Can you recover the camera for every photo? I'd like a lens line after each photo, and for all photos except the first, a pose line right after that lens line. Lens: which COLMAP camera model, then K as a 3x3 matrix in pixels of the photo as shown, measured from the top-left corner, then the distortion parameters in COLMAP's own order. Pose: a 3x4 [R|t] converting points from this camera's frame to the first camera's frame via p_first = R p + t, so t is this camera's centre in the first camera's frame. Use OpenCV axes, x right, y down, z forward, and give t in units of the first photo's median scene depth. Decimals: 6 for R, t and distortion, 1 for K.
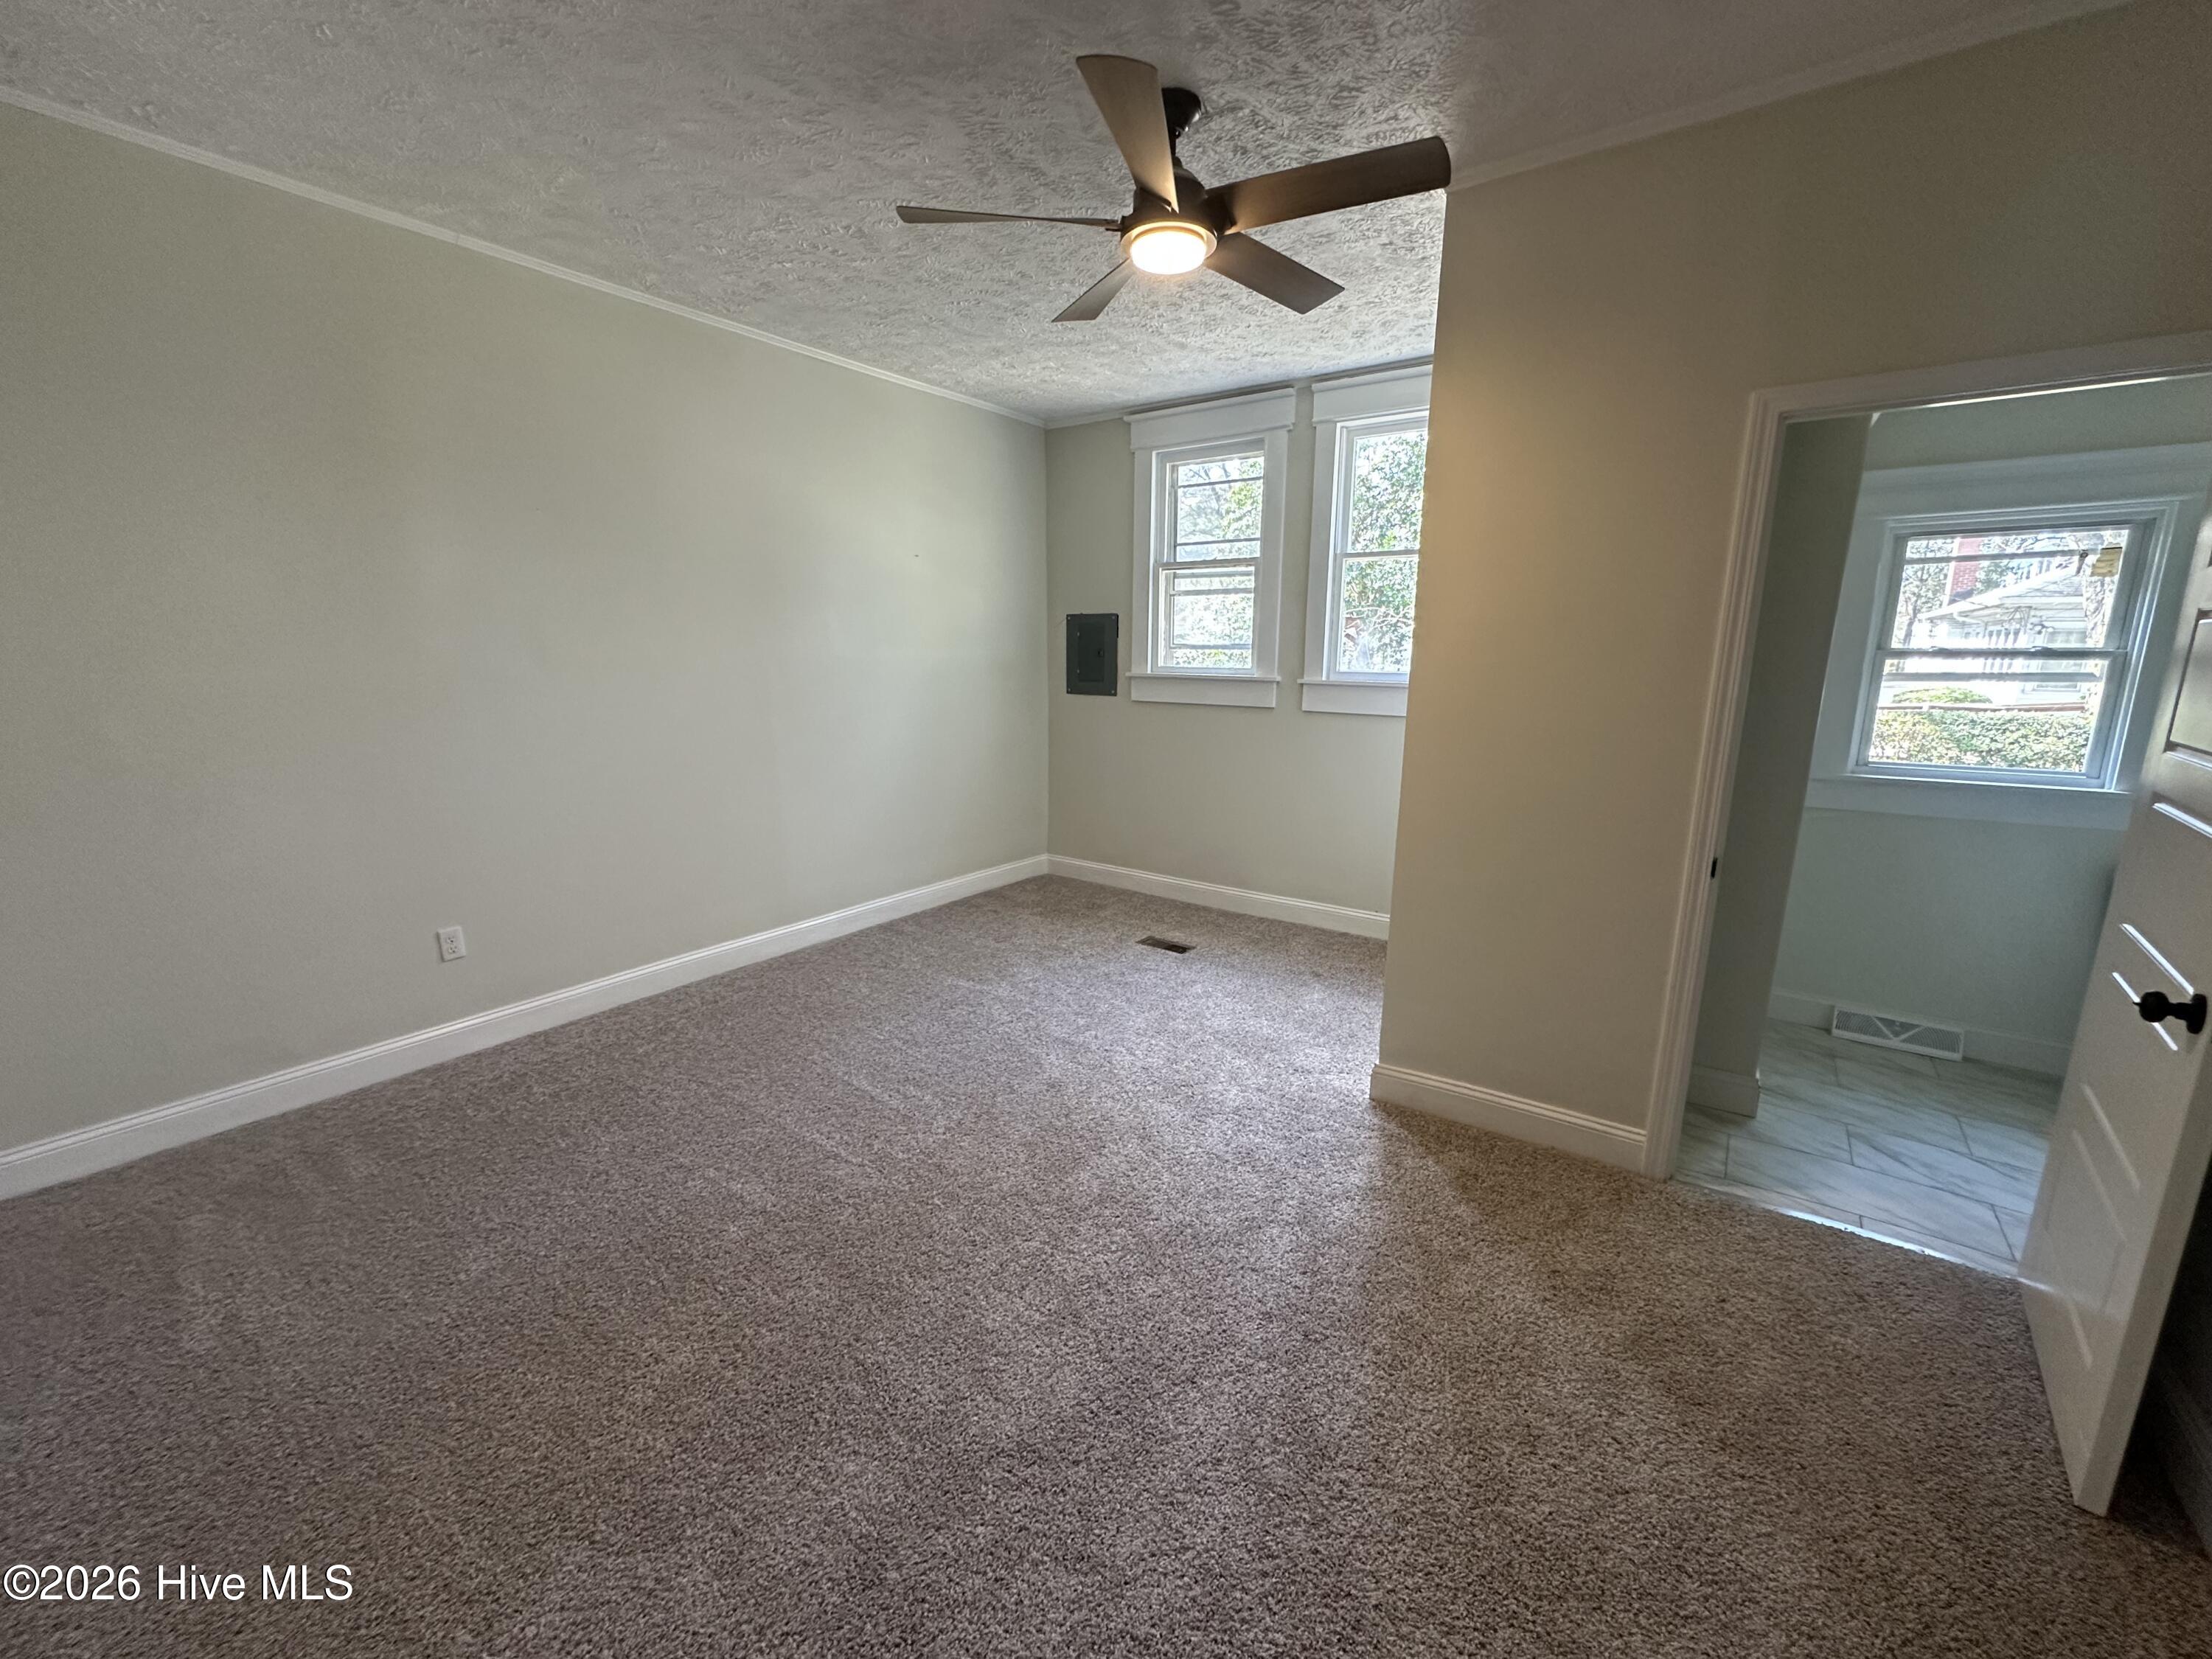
lens RADIAL K [[880.8, 0, 1106.0], [0, 880.8, 829.5], [0, 0, 1]] dist [-0.003114, 0.000441]
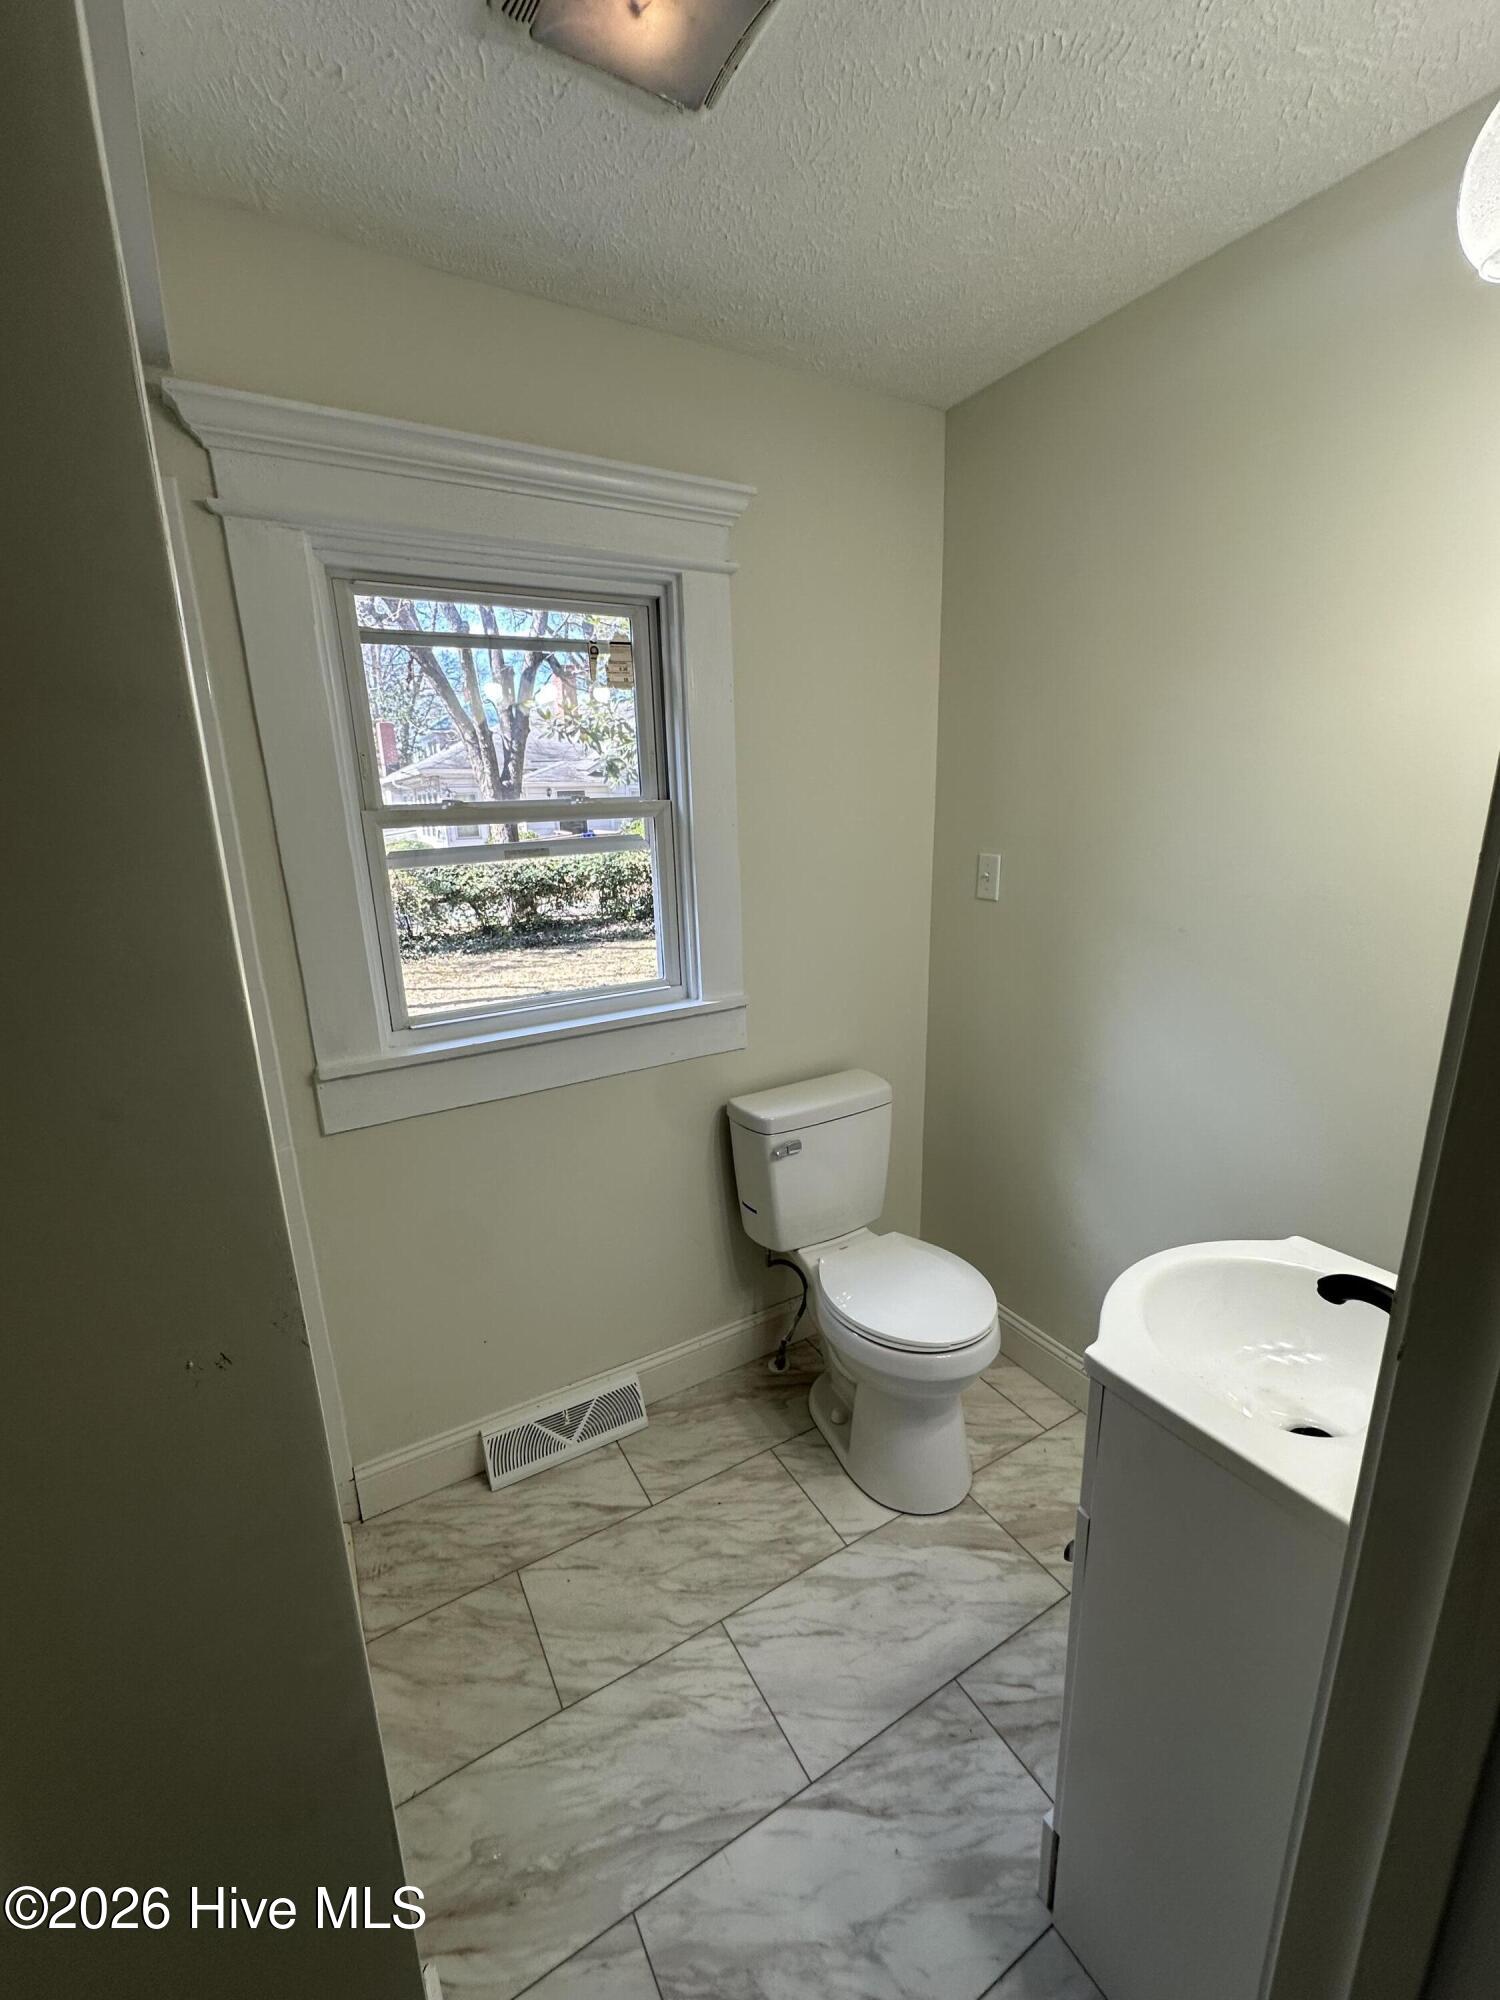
lens RADIAL K [[796.4, 0, 750.0], [0, 796.4, 1000.0], [0, 0, 1]] dist [-0.003114, 0.000441]
pose [[0.393610, -0.235664, 0.888557, 0.521108], [0.213809, 0.963544, 0.160840, -0.122068], [-0.894068, 0.126673, 0.429647, 0.604640]]
